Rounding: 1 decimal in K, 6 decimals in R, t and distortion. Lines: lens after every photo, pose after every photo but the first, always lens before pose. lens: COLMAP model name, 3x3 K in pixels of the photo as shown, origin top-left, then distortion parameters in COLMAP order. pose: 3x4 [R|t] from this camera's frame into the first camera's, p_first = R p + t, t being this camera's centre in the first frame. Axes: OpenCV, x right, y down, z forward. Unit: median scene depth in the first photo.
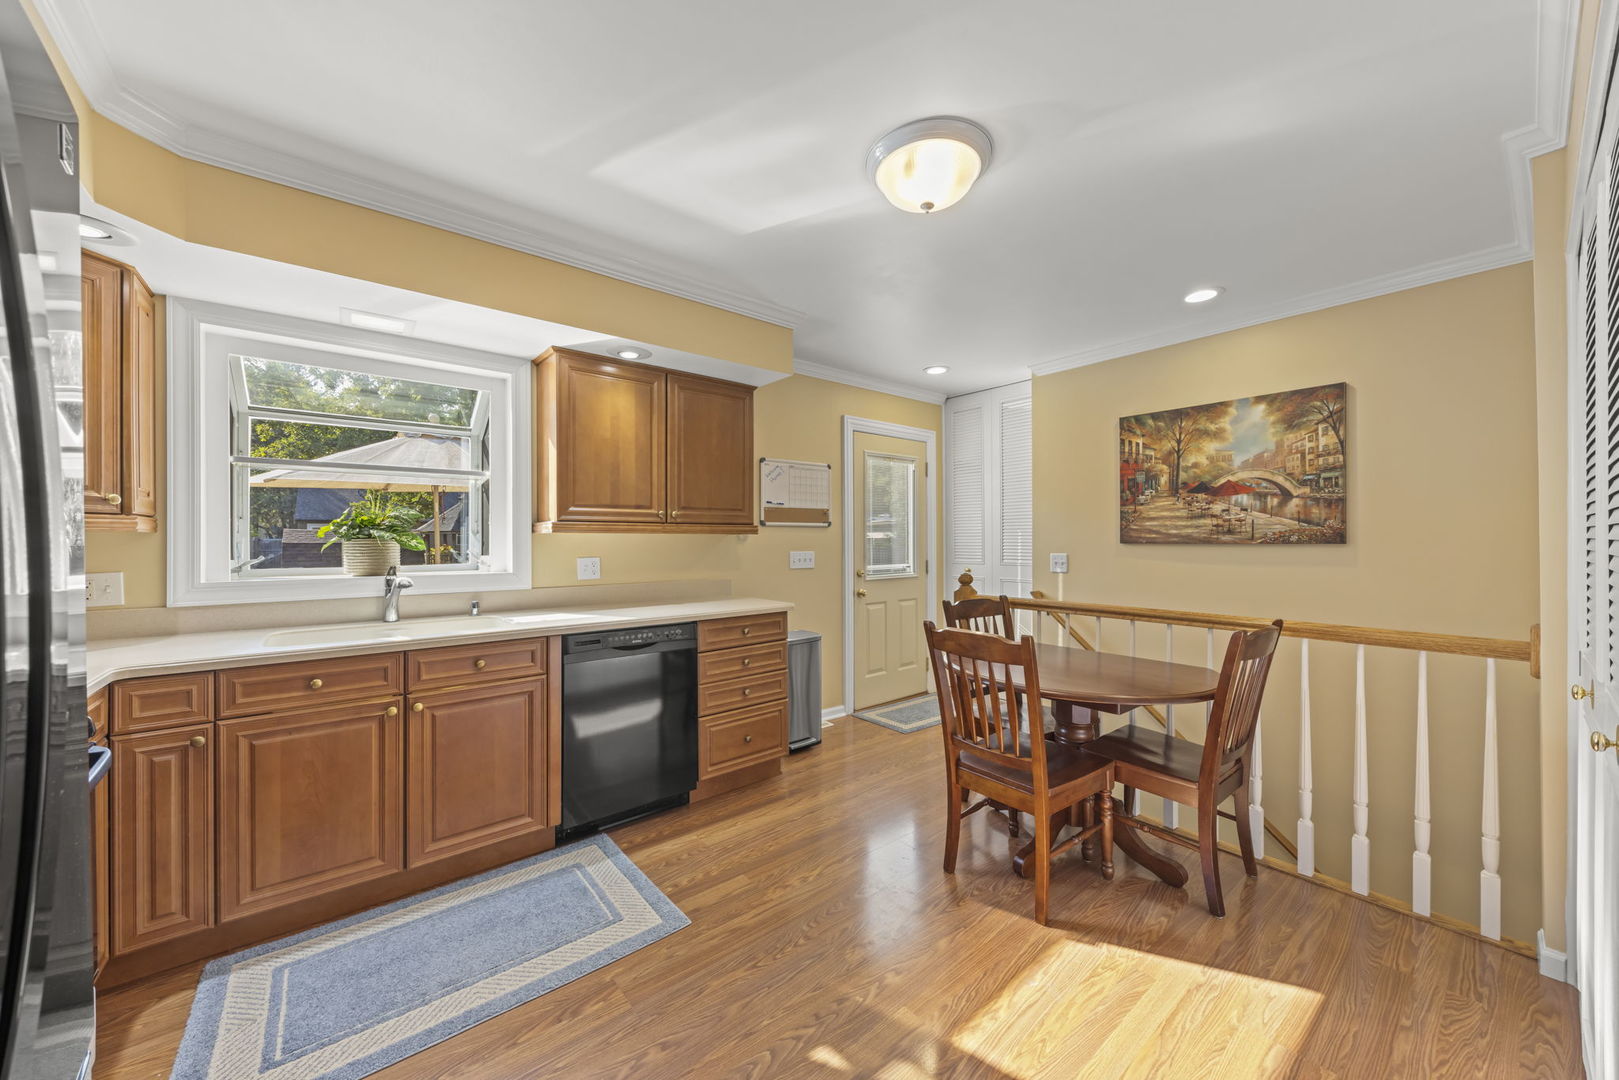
lens RADIAL K [[587.3, 0, 811.2], [0, 587.3, 539.3], [0, 0, 1]] dist [-0.000008, -0.000162]
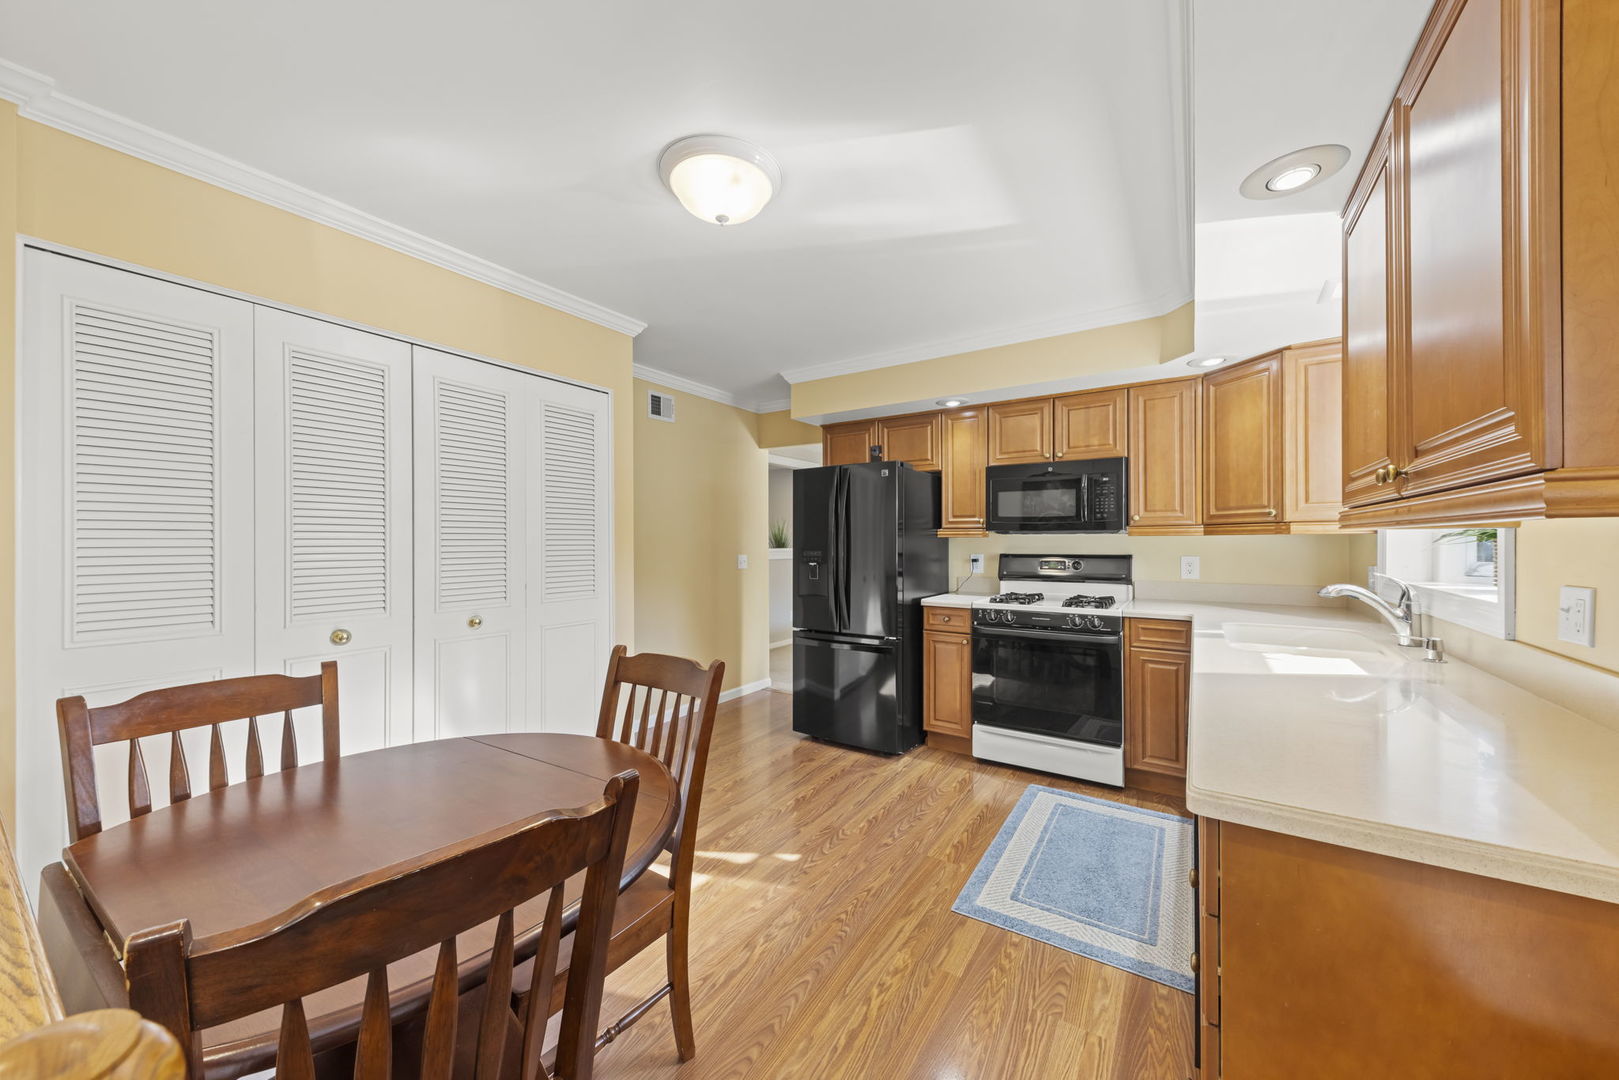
lens RADIAL K [[572.2, 0, 813.6], [0, 572.2, 536.6], [0, 0, 1]] dist [-0.000656, -0.000166]
pose [[-0.952317, 0.005136, -0.305067, 0.294812], [0.006925, 0.999965, -0.004782, -0.008151], [0.305032, -0.006666, -0.952319, 1.661543]]
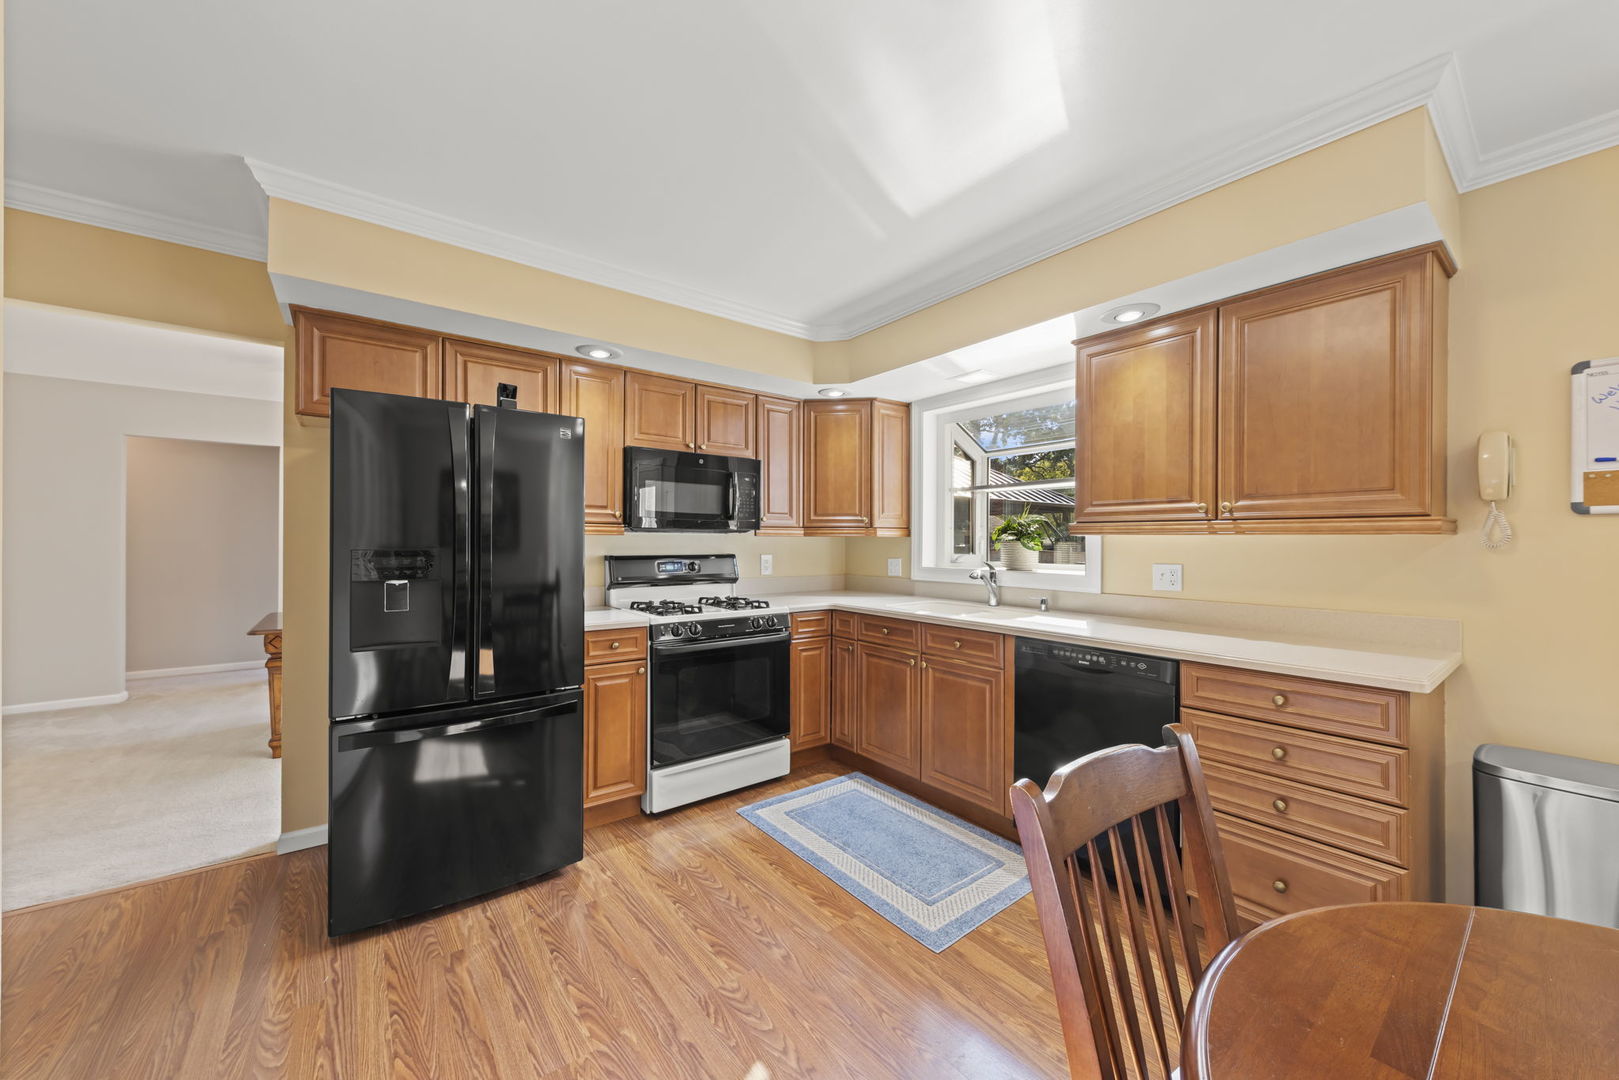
lens RADIAL K [[587.3, 0, 811.2], [0, 587.3, 539.3], [0, 0, 1]] dist [-0.000008, -0.000162]
pose [[-0.029622, 0.000573, -0.999561, 0.642679], [-0.003728, 0.999993, 0.000684, -0.004109], [0.999554, 0.003746, -0.029619, 0.720436]]
